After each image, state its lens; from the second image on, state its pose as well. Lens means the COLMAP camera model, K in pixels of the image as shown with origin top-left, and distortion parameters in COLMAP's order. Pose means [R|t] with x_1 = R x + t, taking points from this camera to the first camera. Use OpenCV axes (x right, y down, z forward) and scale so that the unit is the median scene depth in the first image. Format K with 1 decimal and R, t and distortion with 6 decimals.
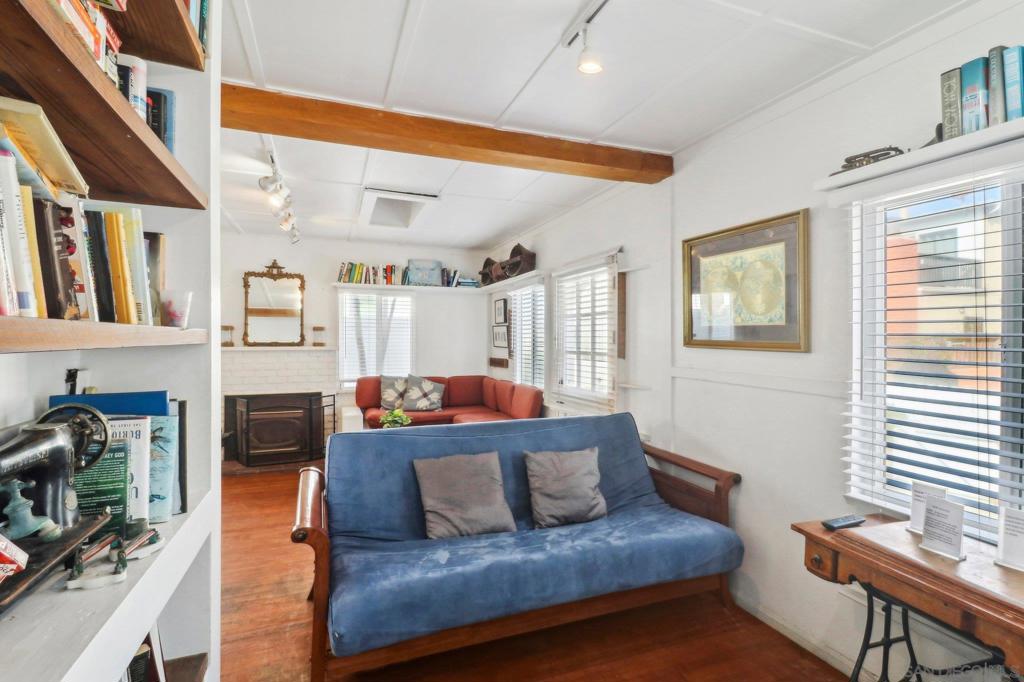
lens RADIAL K [[488.1, 0, 517.6], [0, 488.1, 342.3], [0, 0, 1]] dist [0.001583, -0.007945]
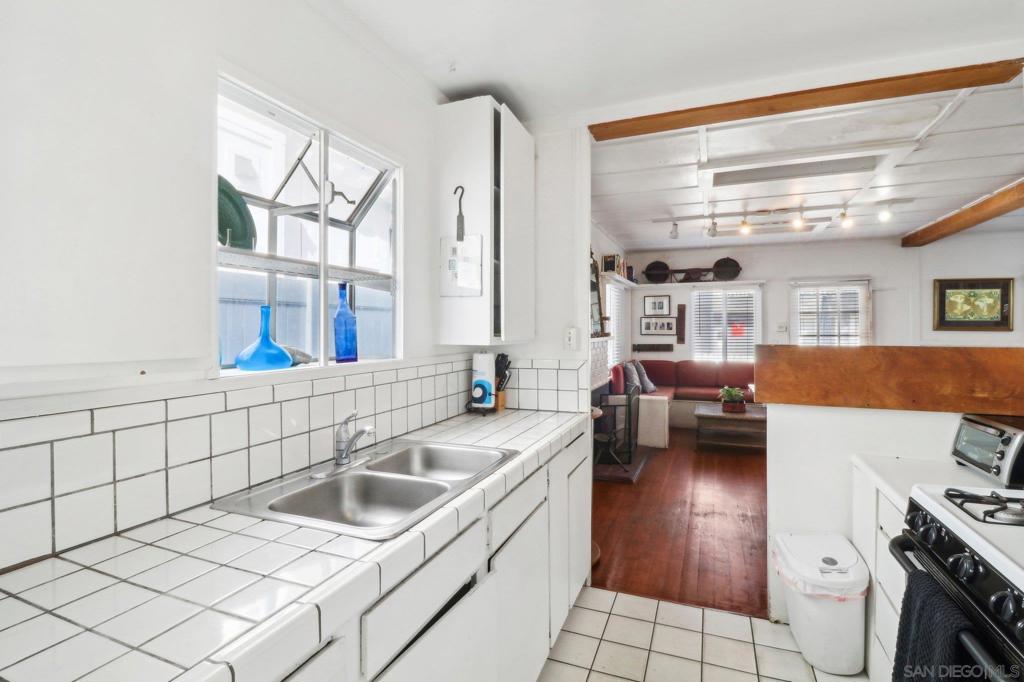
lens RADIAL K [[488.1, 0, 518.5], [0, 488.1, 323.9], [0, 0, 1]] dist [0.001583, -0.007945]
pose [[0.678628, 0.001502, 0.734480, -1.236329], [0.011809, 0.999846, -0.012956, -0.005893], [-0.734387, 0.017466, 0.678506, 0.452927]]
